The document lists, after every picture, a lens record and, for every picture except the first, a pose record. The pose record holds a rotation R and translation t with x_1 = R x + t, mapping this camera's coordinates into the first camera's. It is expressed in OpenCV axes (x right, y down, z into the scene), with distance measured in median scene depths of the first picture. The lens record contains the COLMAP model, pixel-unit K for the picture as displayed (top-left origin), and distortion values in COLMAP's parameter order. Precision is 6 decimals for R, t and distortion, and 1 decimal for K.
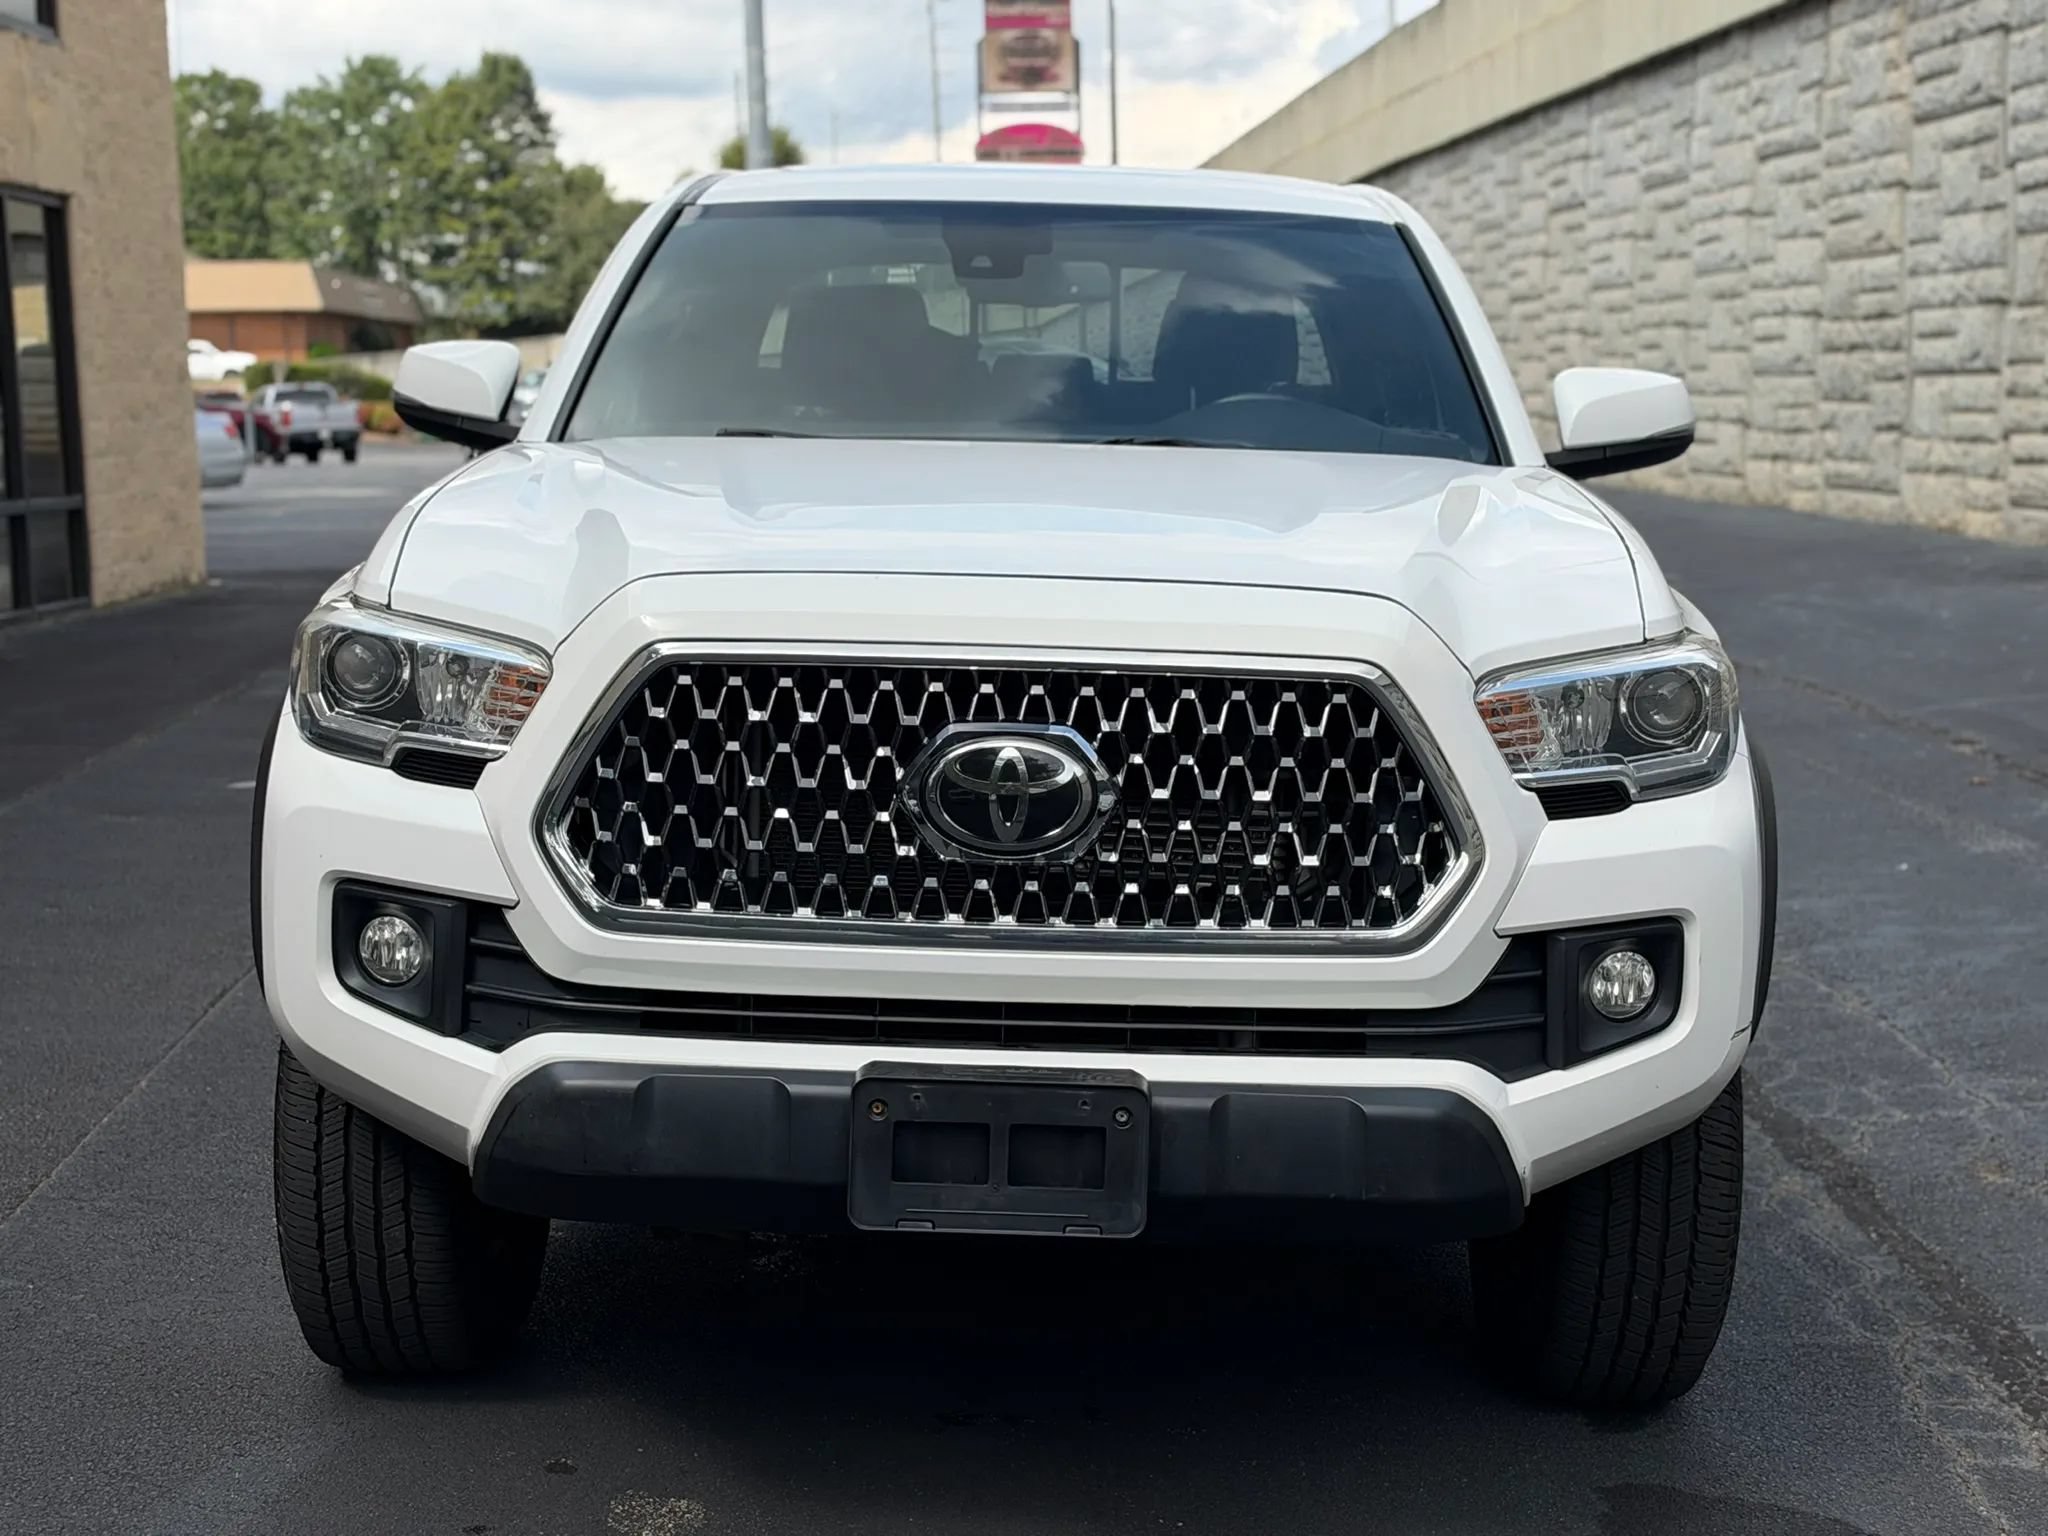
lens RADIAL K [[2784.5, 0, 1024.0], [0, 2784.5, 768.0], [0, 0, 1]] dist [0.286960, -0.861564]
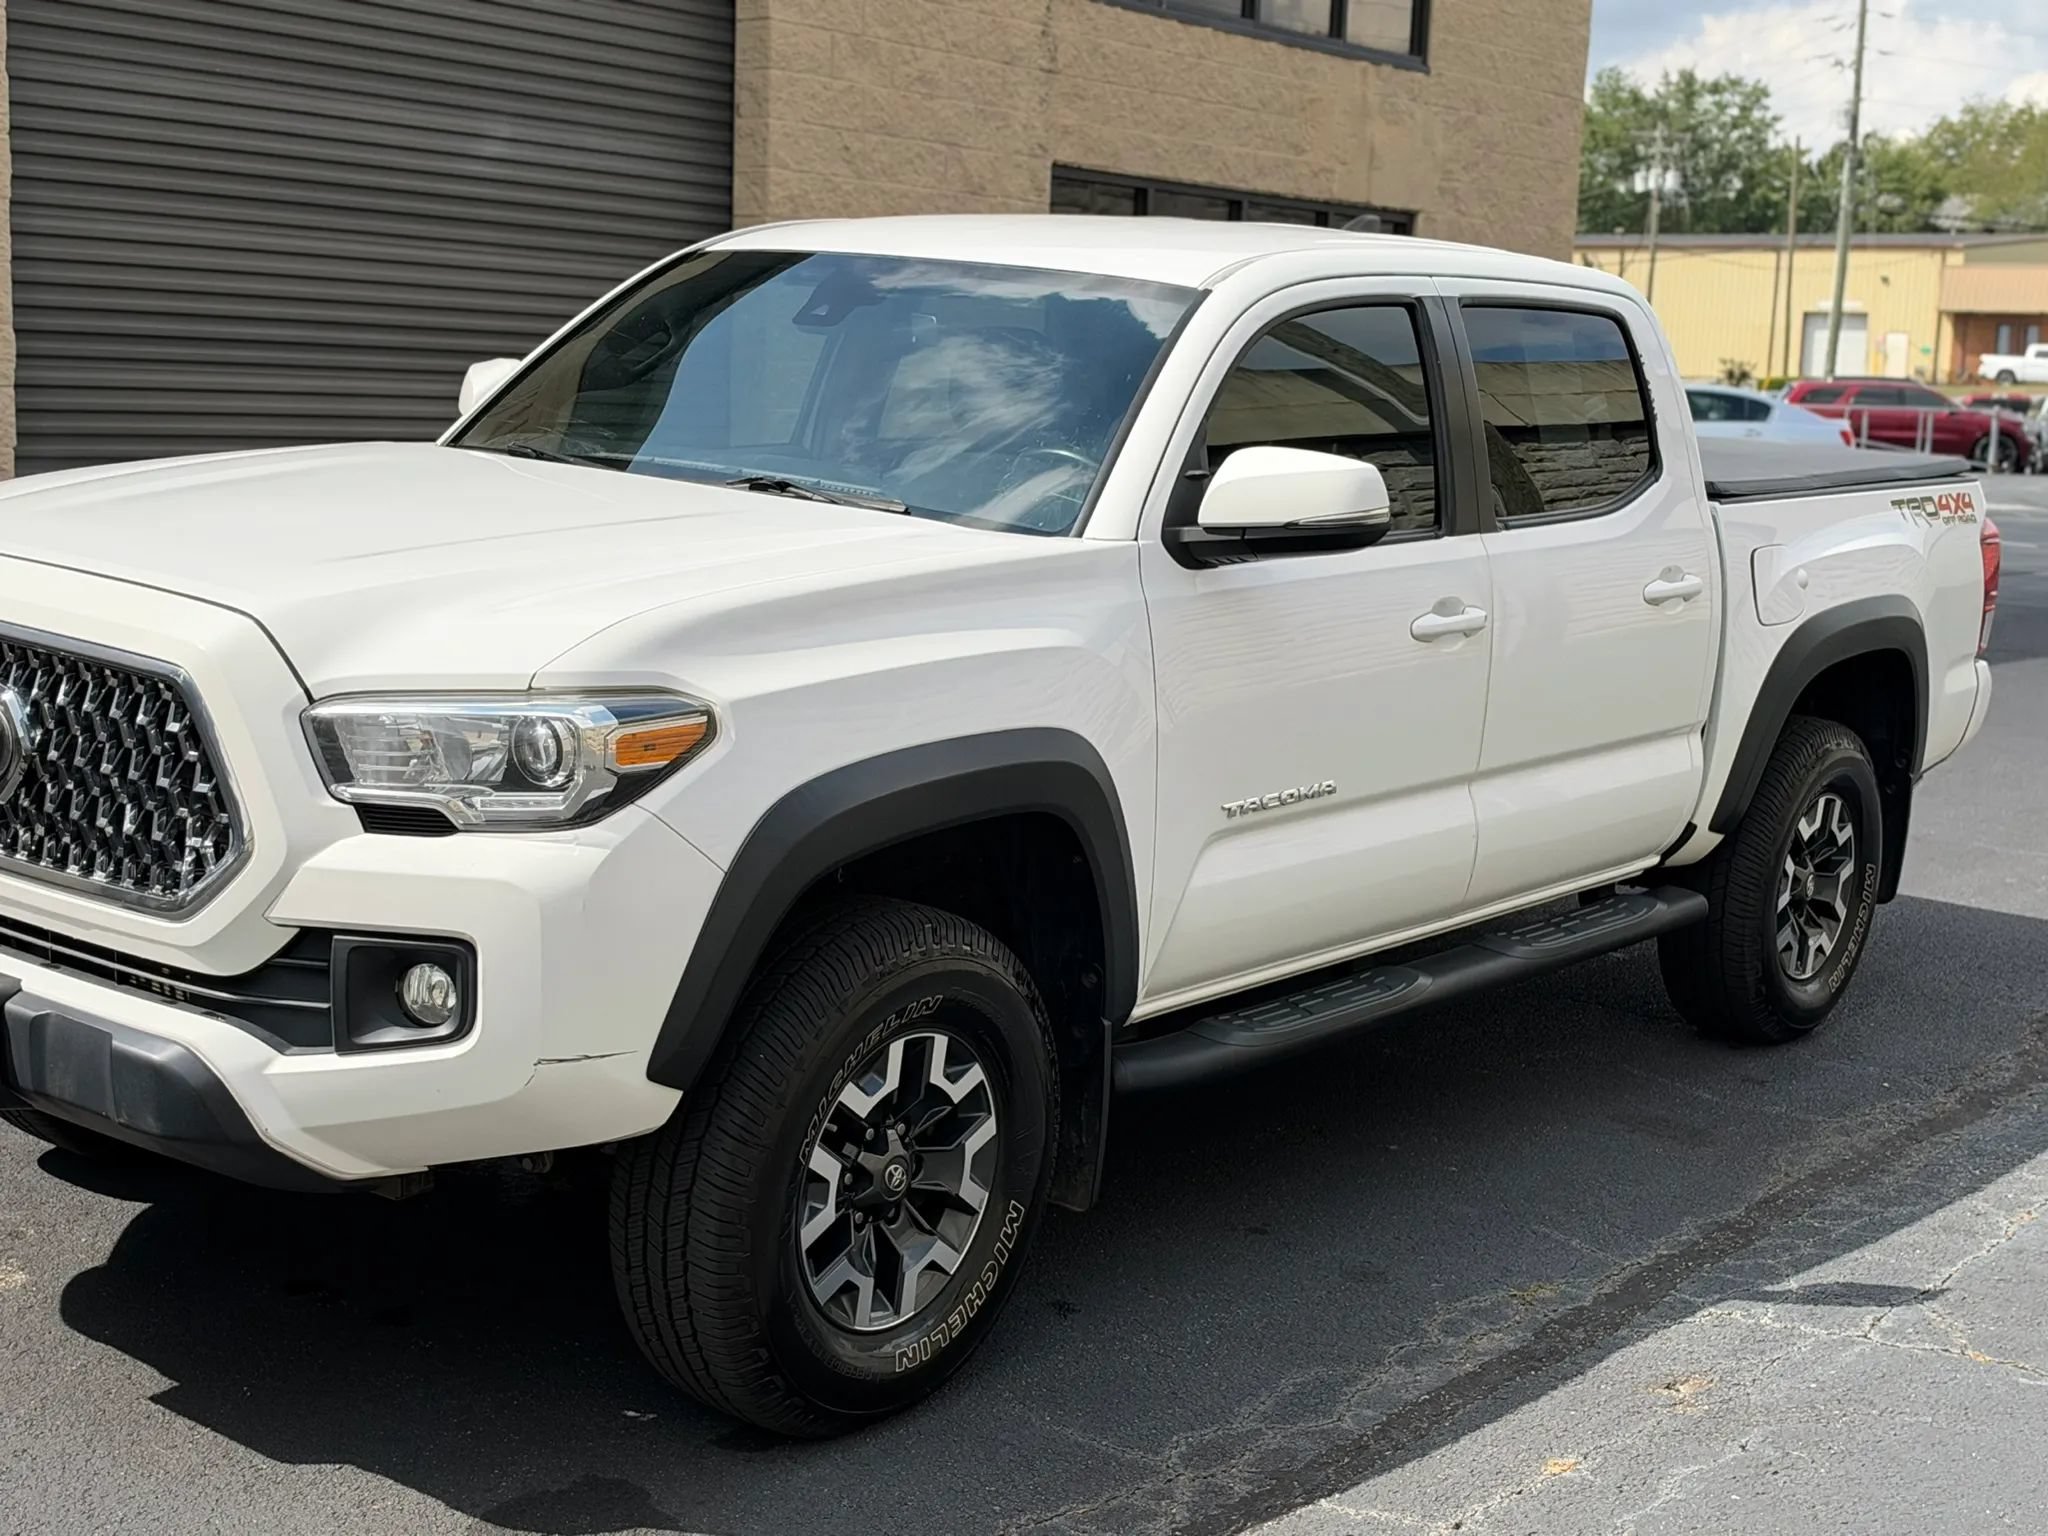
lens RADIAL K [[2792.3, 0, 1025.0], [0, 2792.3, 774.8], [0, 0, 1]] dist [0.289999, -0.835851]
pose [[0.795360, 0.138505, -0.590101, 0.737726], [-0.137107, 0.989420, 0.047433, -0.065319], [0.590427, 0.043181, 0.805935, 0.172846]]
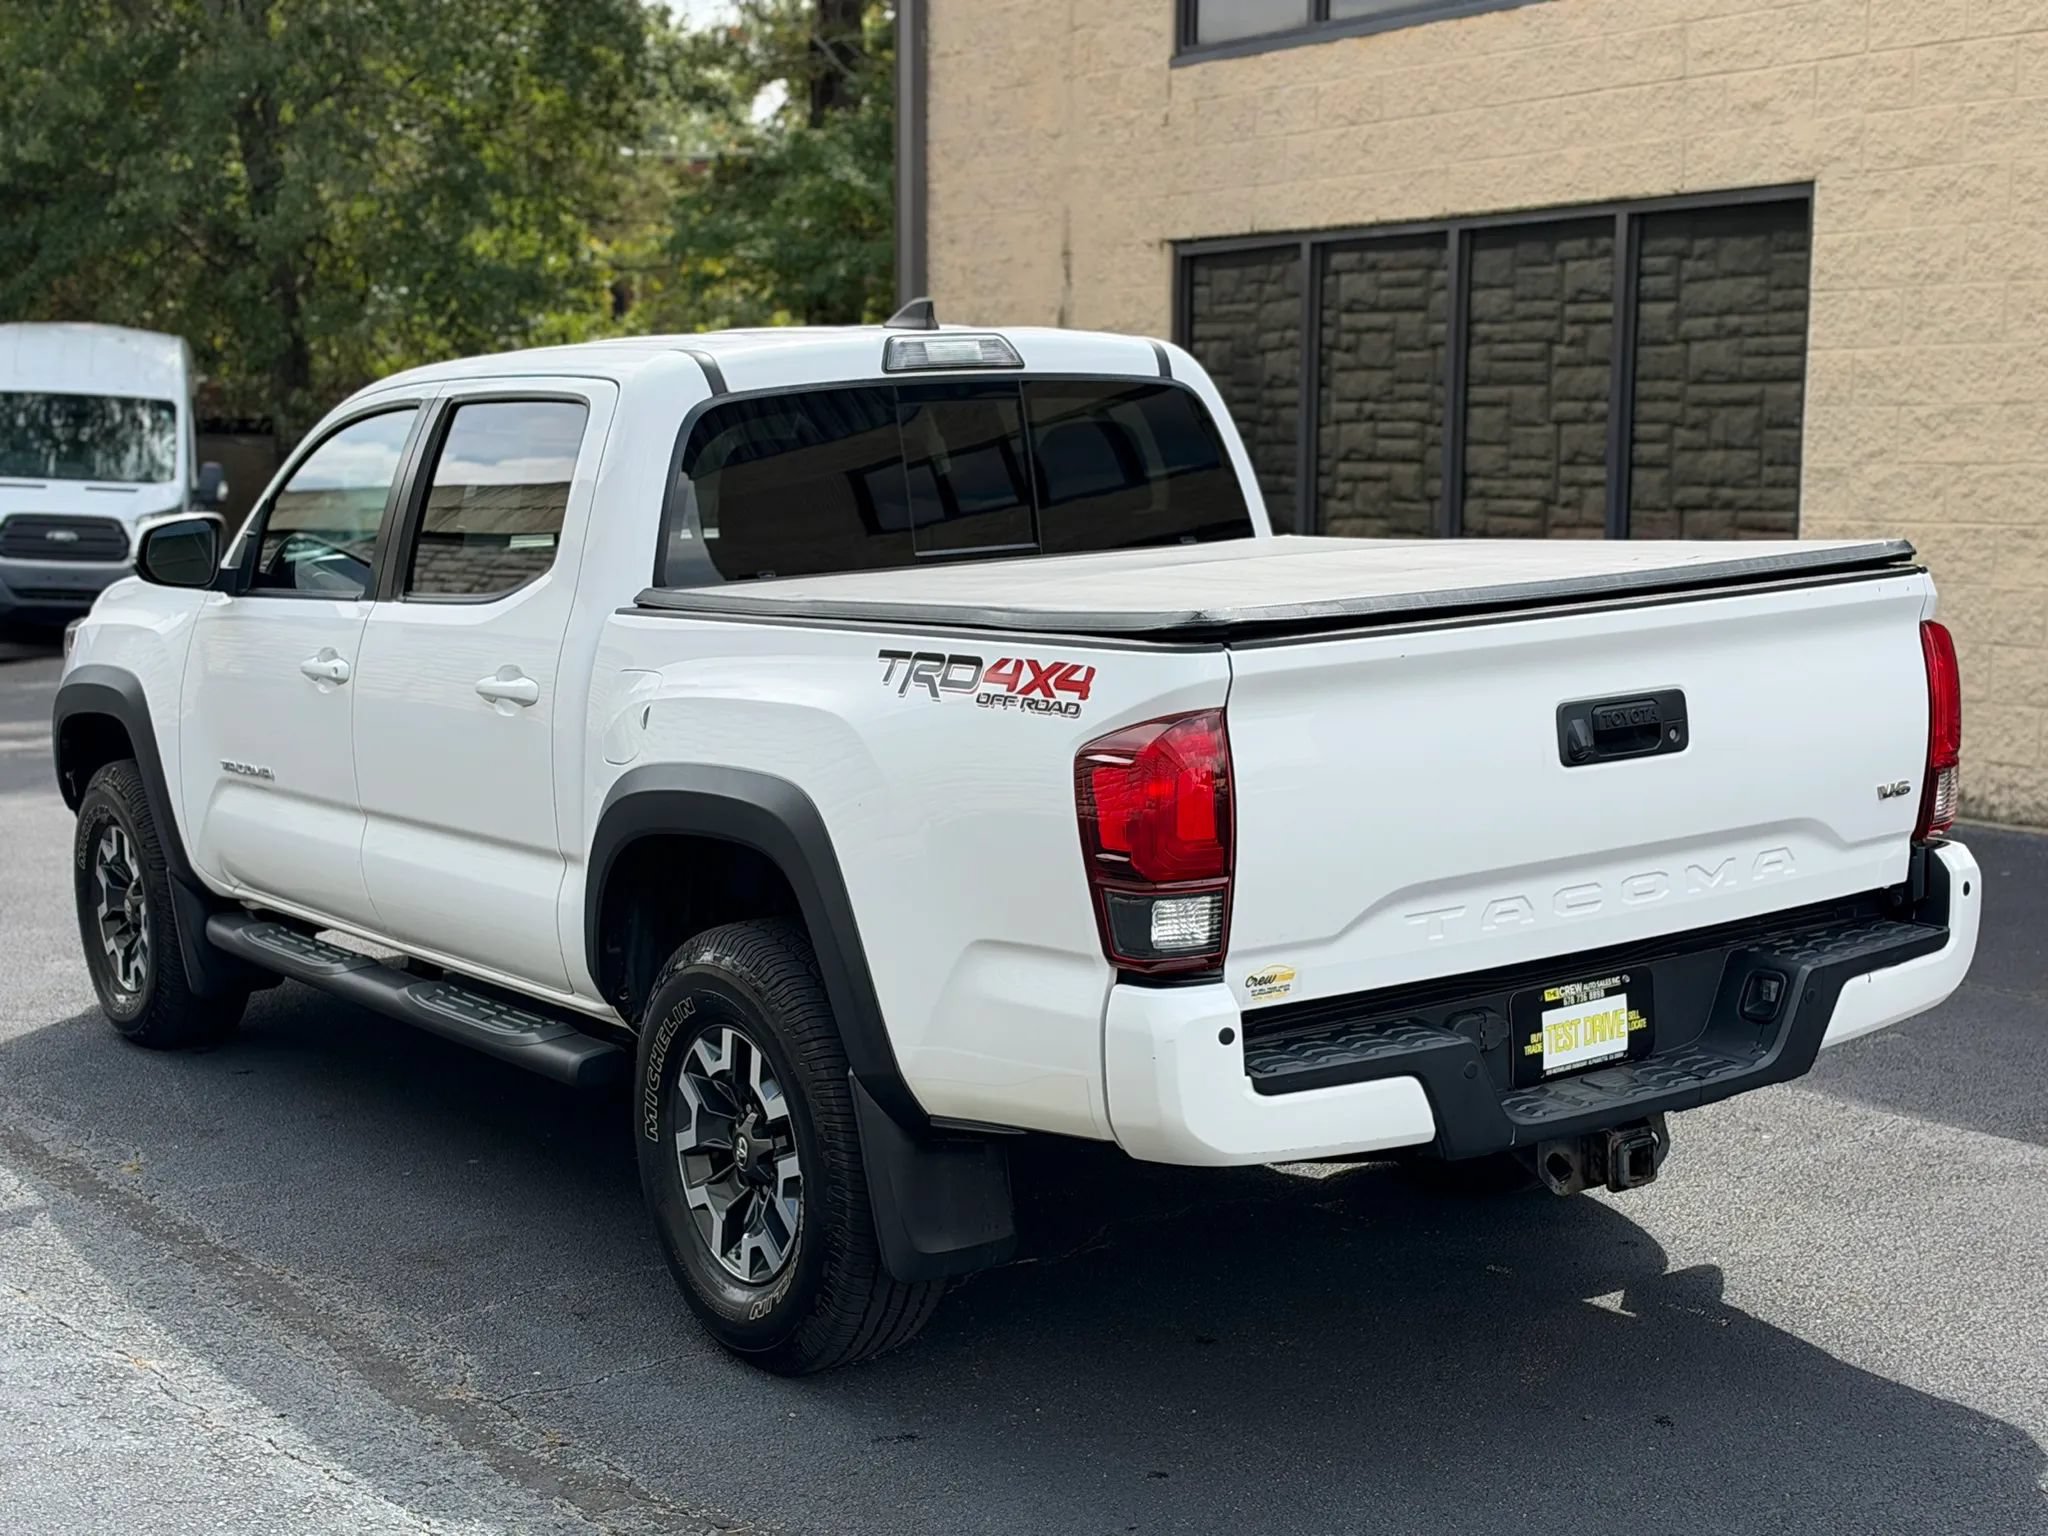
lens RADIAL K [[2820.2, 0, 1024.0], [0, 2820.2, 768.0], [0, 0, 1]] dist [0.253761, -0.505860]
pose [[-0.813207, 0.085610, -0.575643, 0.723681], [-0.065103, 0.969531, 0.236159, -0.395179], [0.578321, 0.229523, -0.782856, 2.455535]]
